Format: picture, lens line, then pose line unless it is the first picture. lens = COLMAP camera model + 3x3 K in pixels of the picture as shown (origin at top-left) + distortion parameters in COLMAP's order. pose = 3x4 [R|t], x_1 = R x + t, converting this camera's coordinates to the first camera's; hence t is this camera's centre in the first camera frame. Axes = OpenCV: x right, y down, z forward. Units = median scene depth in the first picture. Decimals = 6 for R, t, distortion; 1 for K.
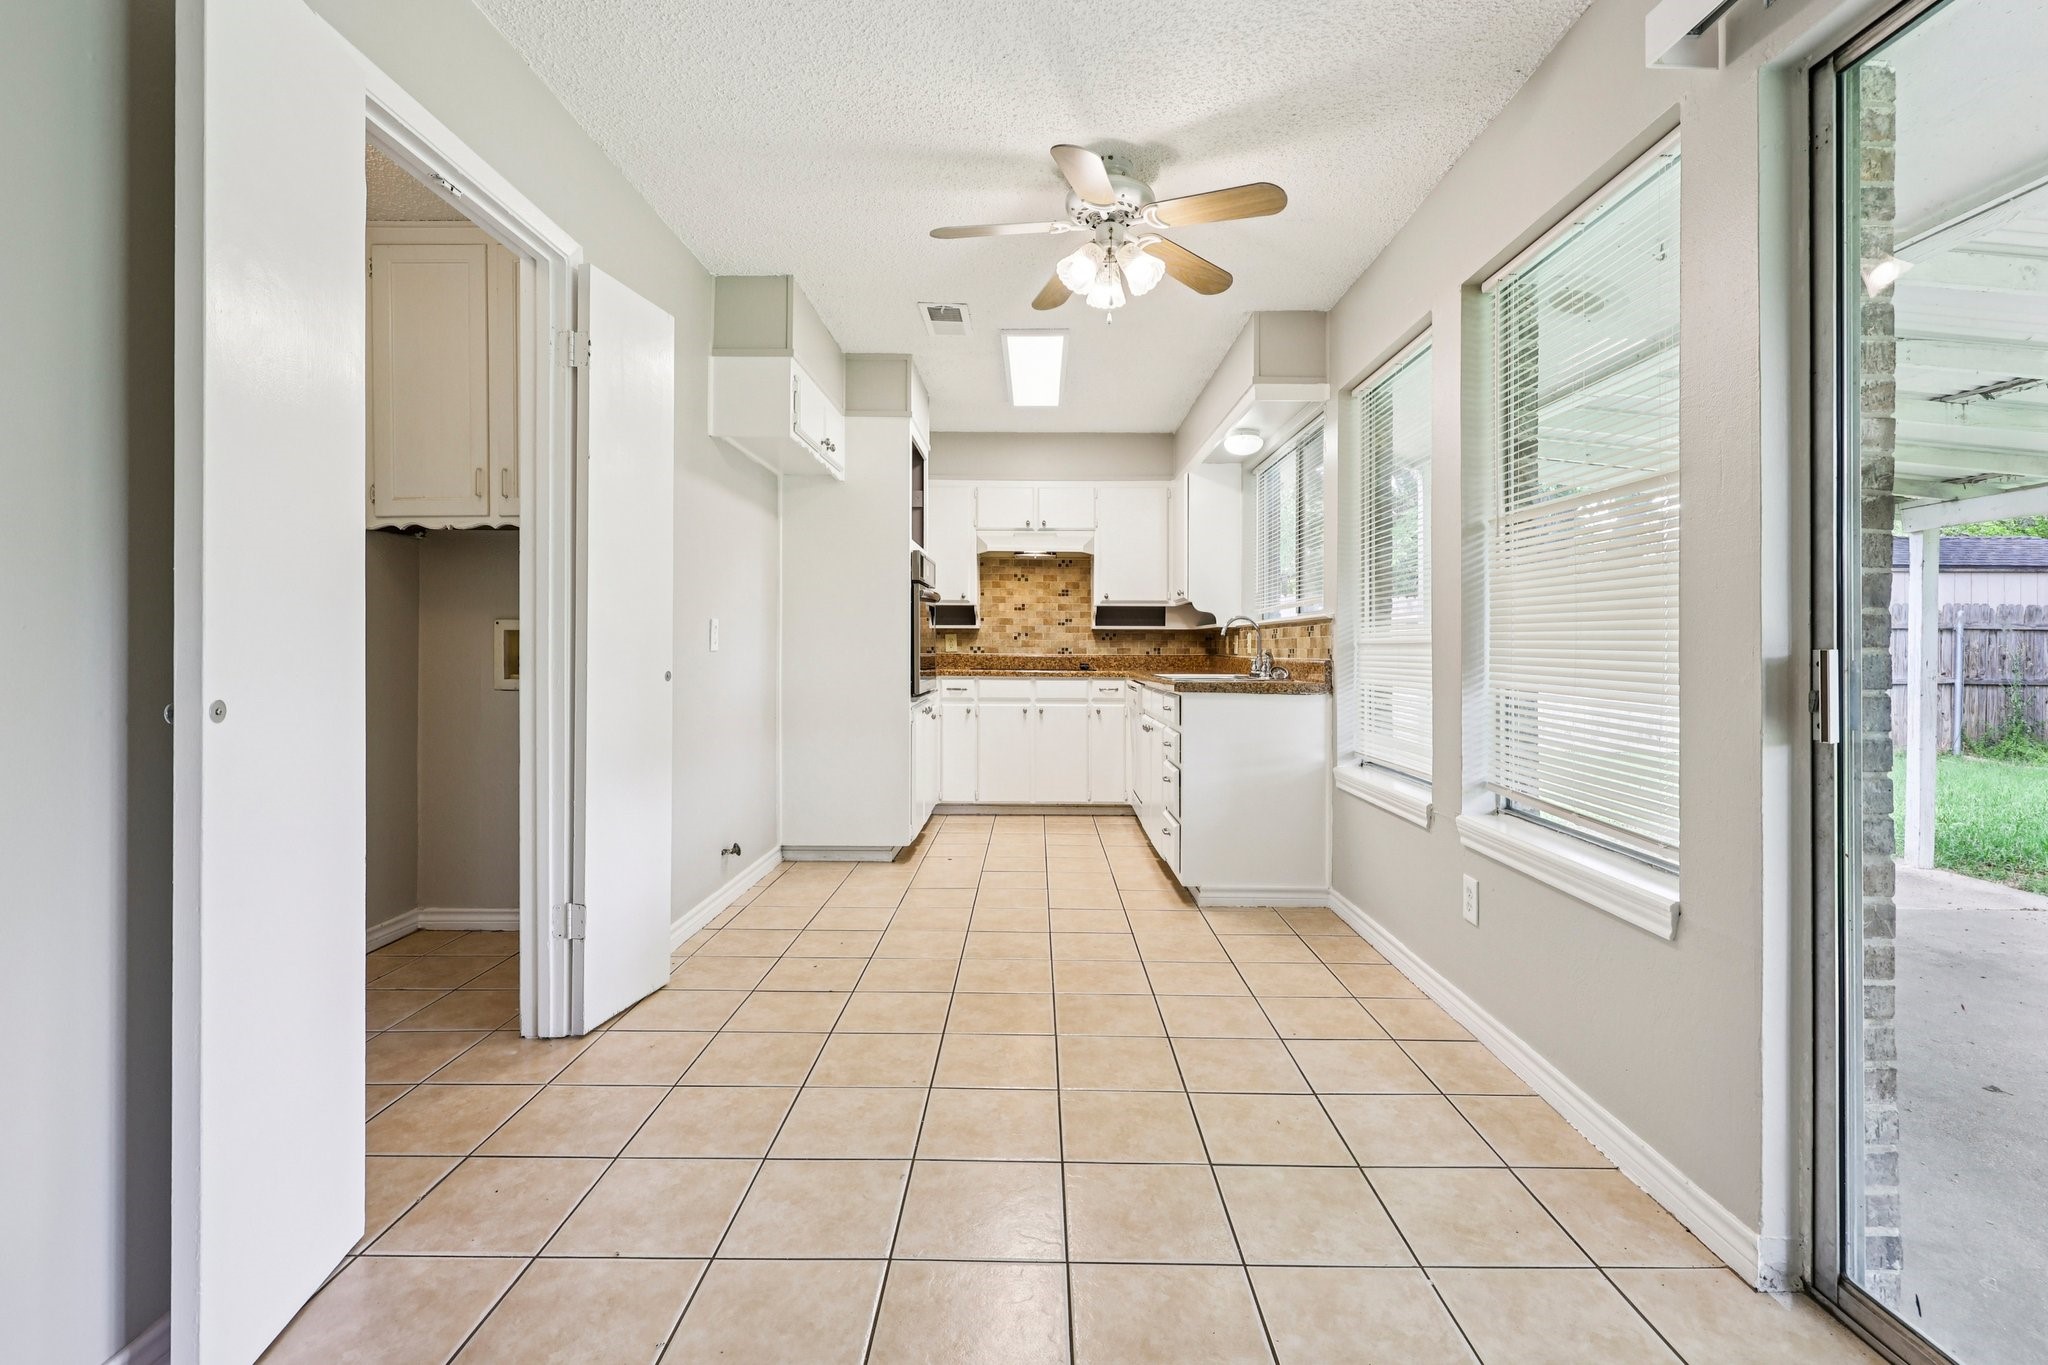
lens RADIAL K [[921.1, 0, 1030.7], [0, 921.1, 641.5], [0, 0, 1]] dist [-0.000543, 0.000101]
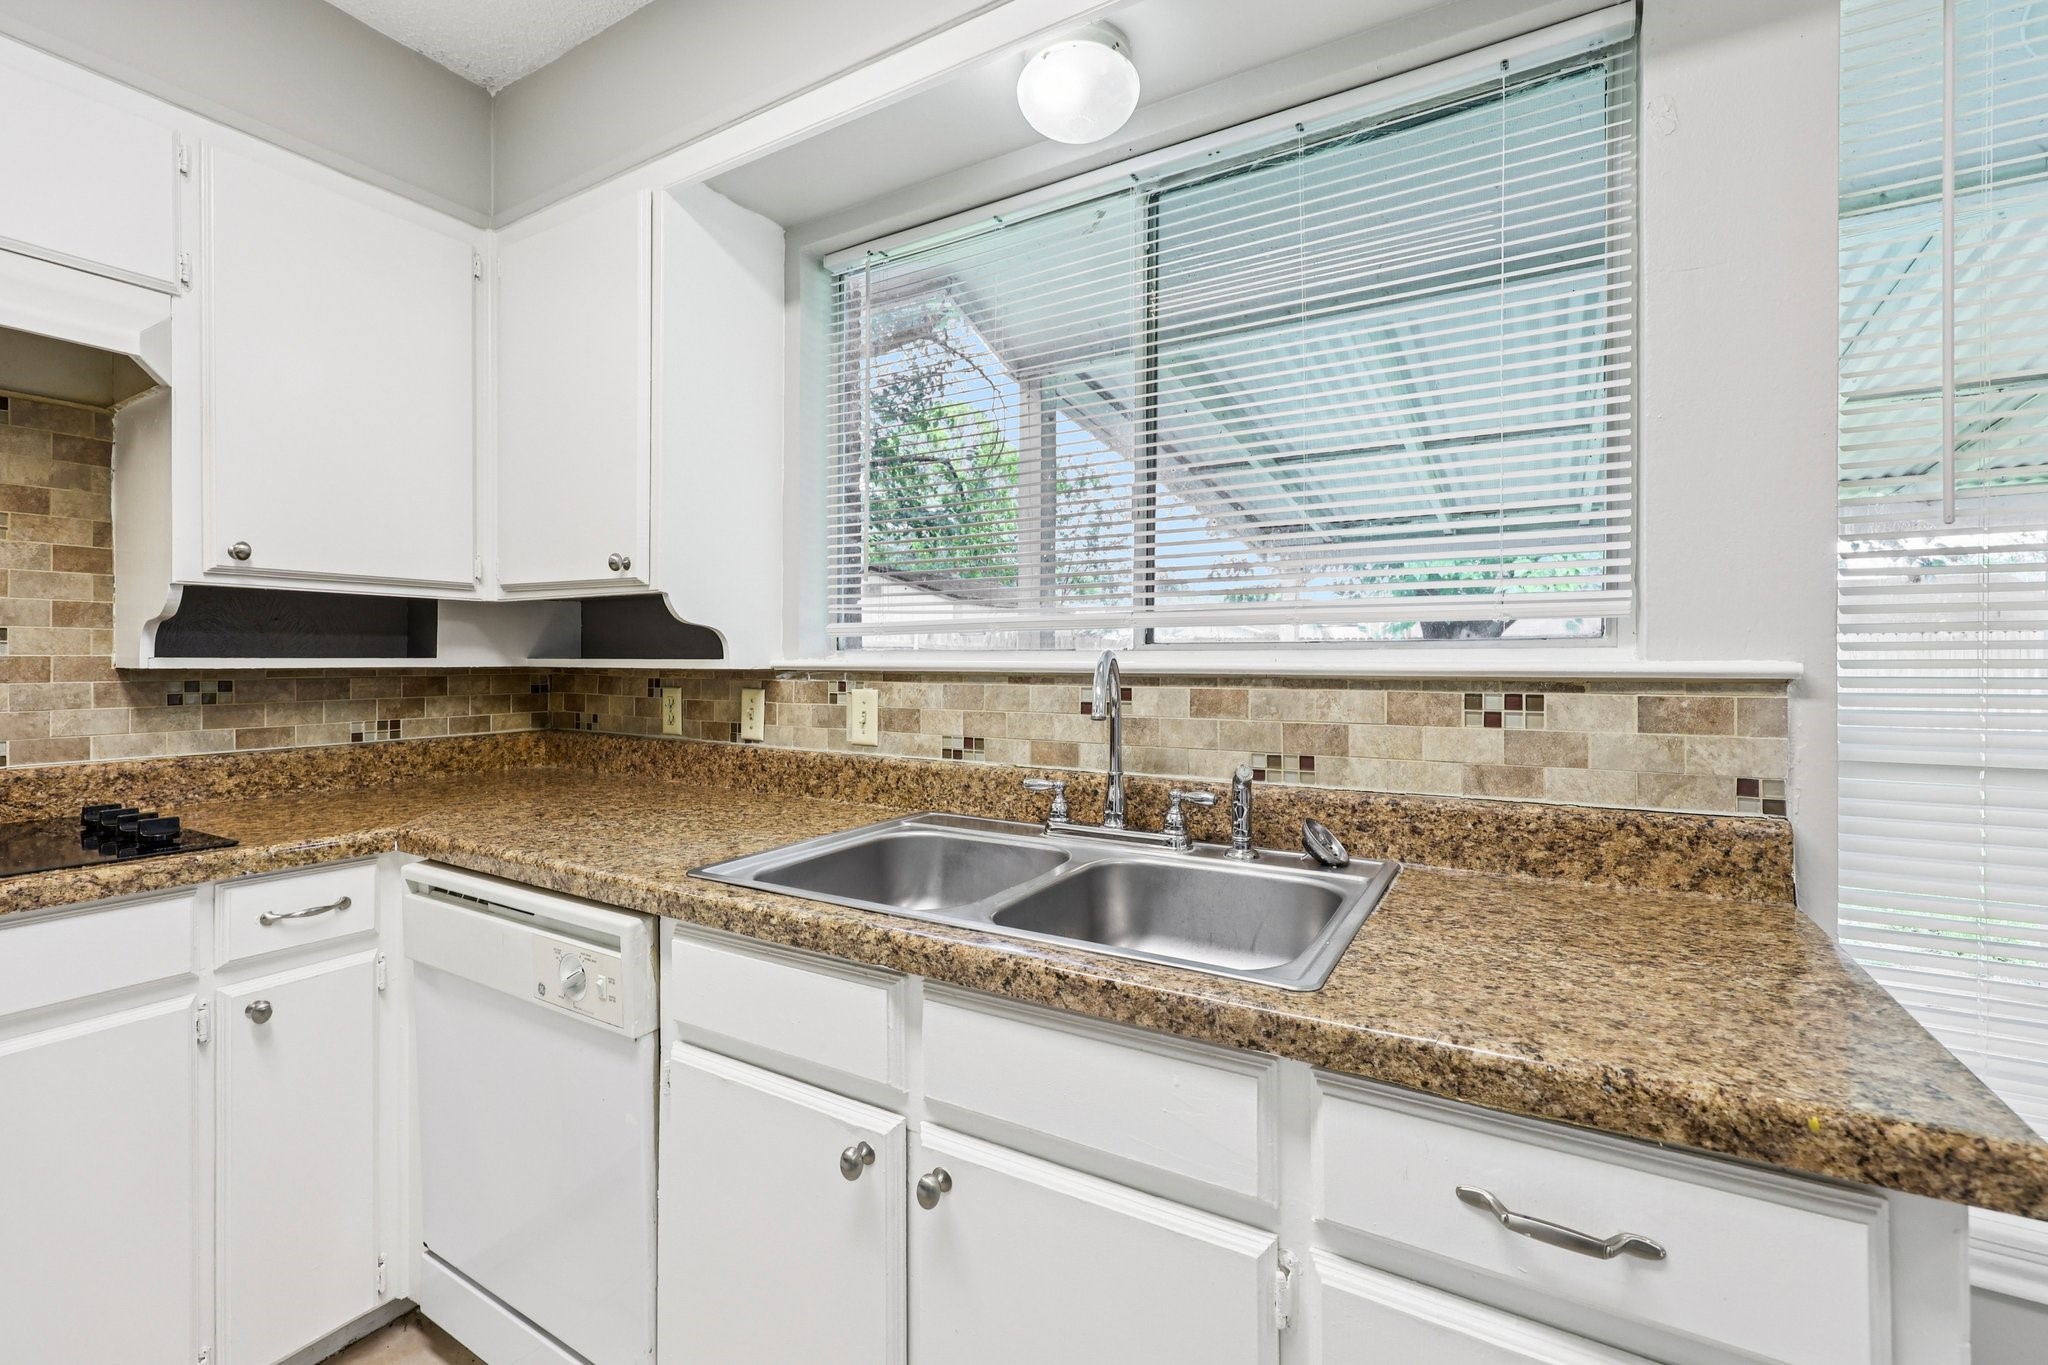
lens RADIAL K [[861.2, 0, 1027.1], [0, 861.2, 657.5], [0, 0, 1]] dist [-0.000998, -0.000189]
pose [[0.495215, -0.000095, 0.868770, -0.033298], [-0.006020, 0.999976, 0.003541, -0.028101], [-0.868750, -0.006984, 0.495202, 0.951659]]
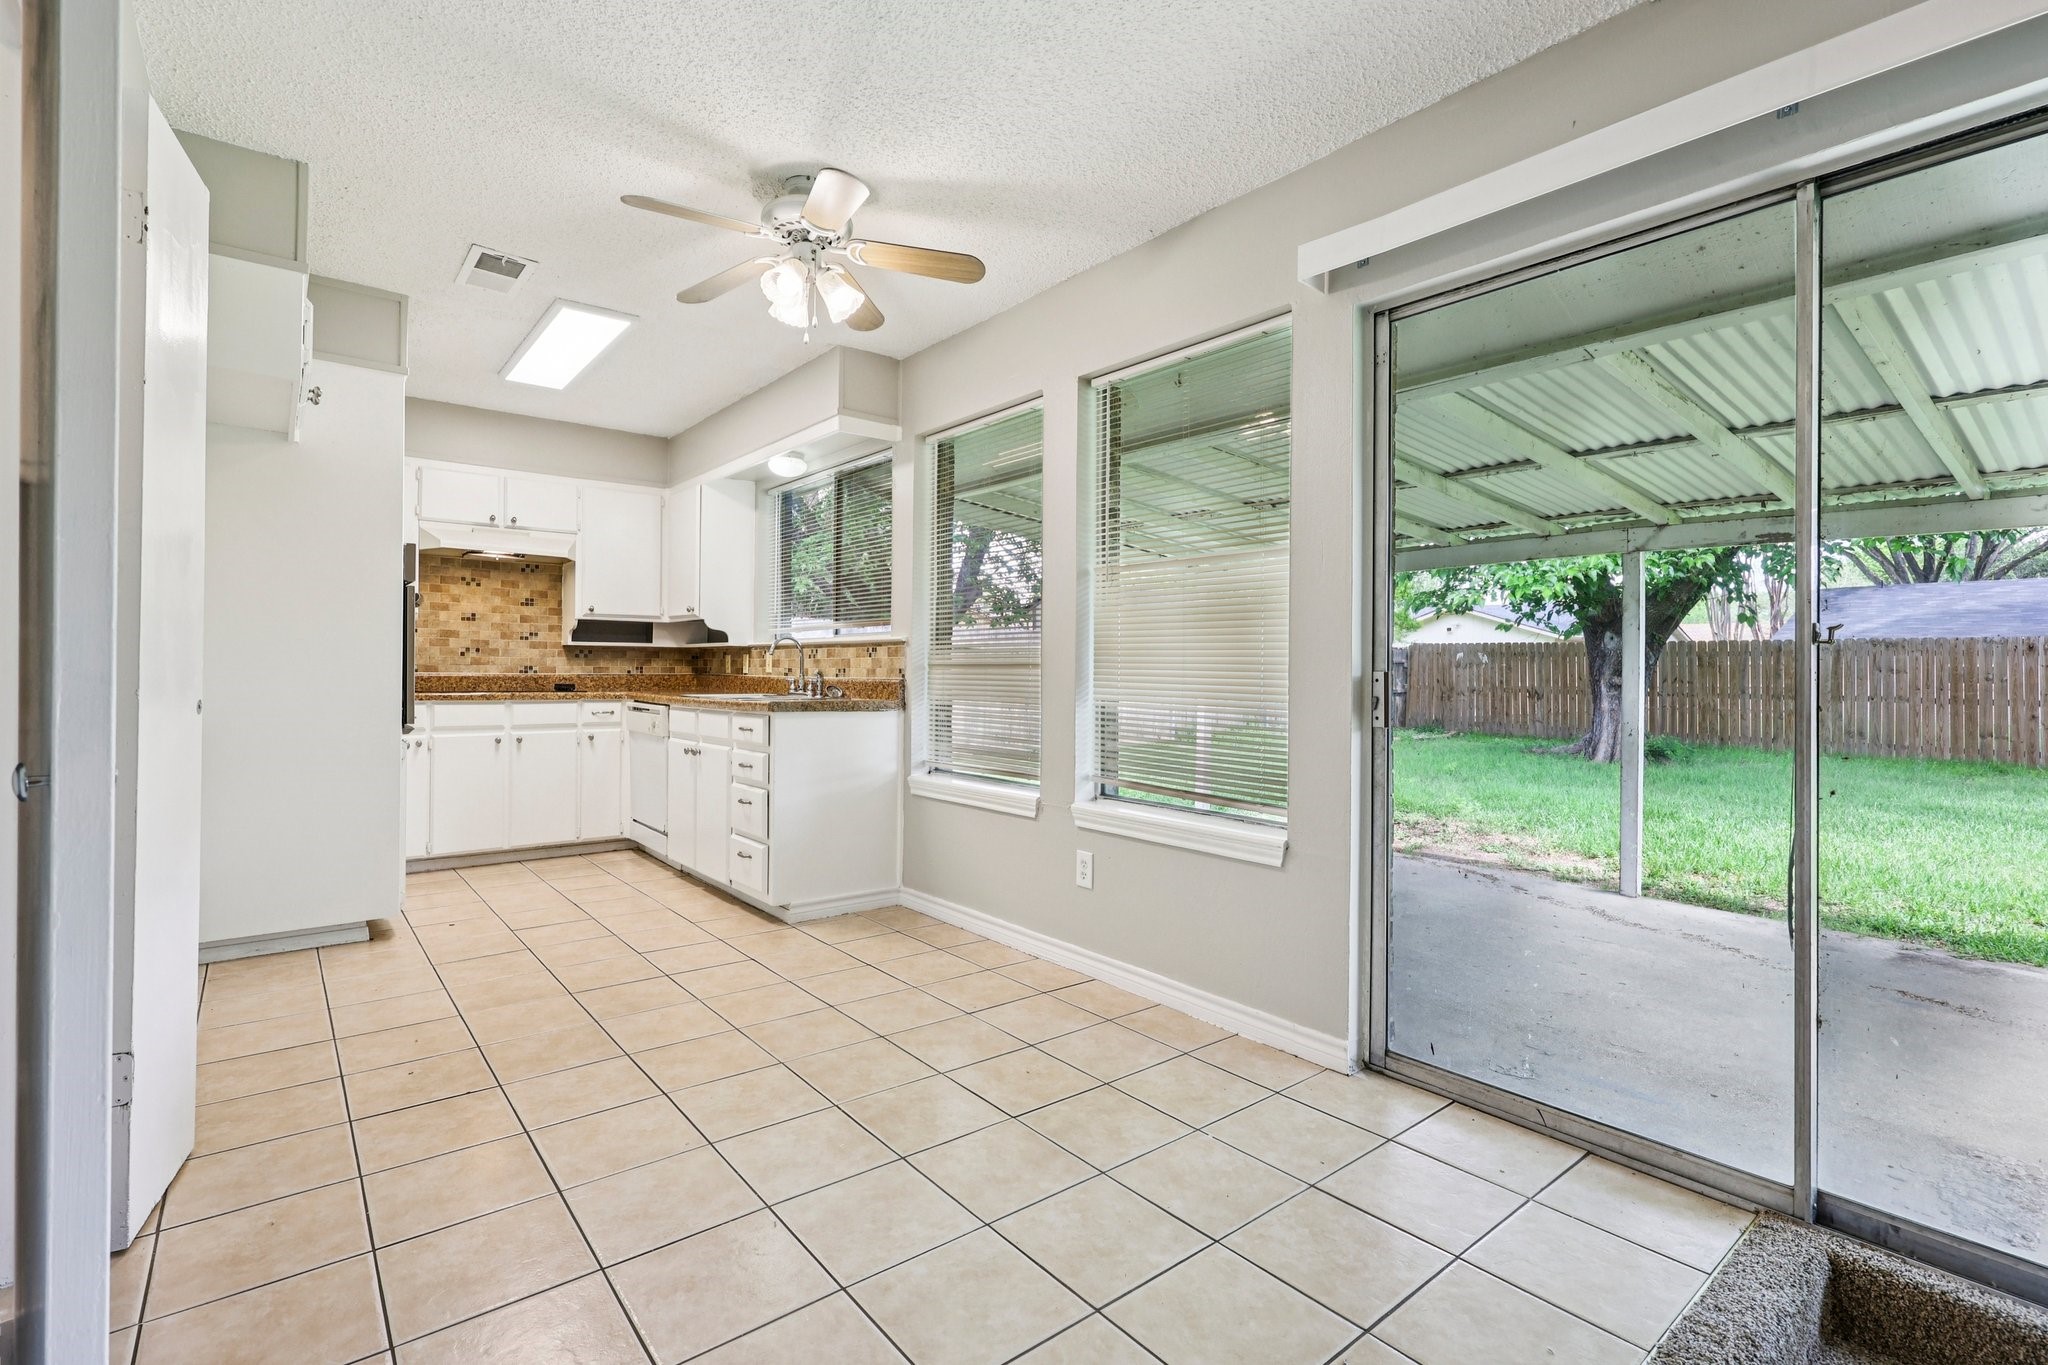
lens RADIAL K [[938.8, 0, 1023.2], [0, 938.8, 663.2], [0, 0, 1]] dist [0.000482, 0.000606]
pose [[0.774428, 0.006275, 0.632631, -0.240572], [-0.008769, 0.999961, 0.000816, -0.000689], [-0.632601, -0.006180, 0.774453, 0.038258]]
